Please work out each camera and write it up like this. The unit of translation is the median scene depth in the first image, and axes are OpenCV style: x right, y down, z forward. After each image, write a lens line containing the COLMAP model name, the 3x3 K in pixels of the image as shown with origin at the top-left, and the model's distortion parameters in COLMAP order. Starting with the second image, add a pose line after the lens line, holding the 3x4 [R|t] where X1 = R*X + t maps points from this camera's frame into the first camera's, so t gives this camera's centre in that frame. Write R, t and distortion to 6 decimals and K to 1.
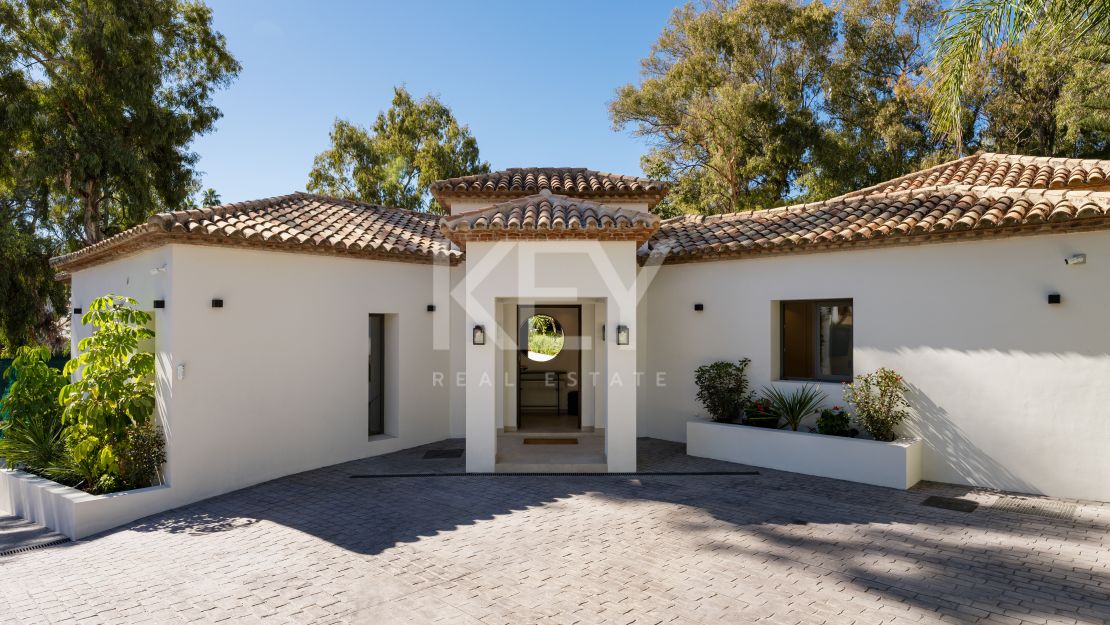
lens RADIAL K [[796.1, 0, 555.0], [0, 796.1, 312.5], [0, 0, 1]] dist [-0.003566, -0.002446]
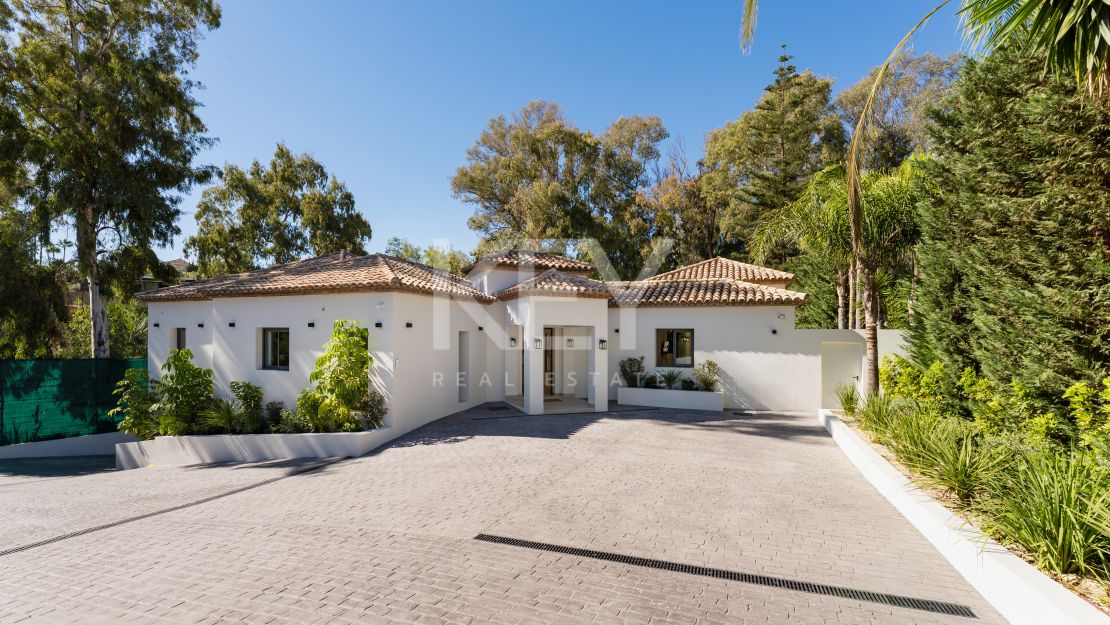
lens RADIAL K [[796.1, 0, 555.0], [0, 796.1, 312.5], [0, 0, 1]] dist [-0.003566, -0.002446]
pose [[0.877619, 0.026902, 0.478603, -0.489711], [-0.022677, 0.999636, -0.014605, -0.010544], [-0.478822, 0.001965, 0.877910, -0.363530]]
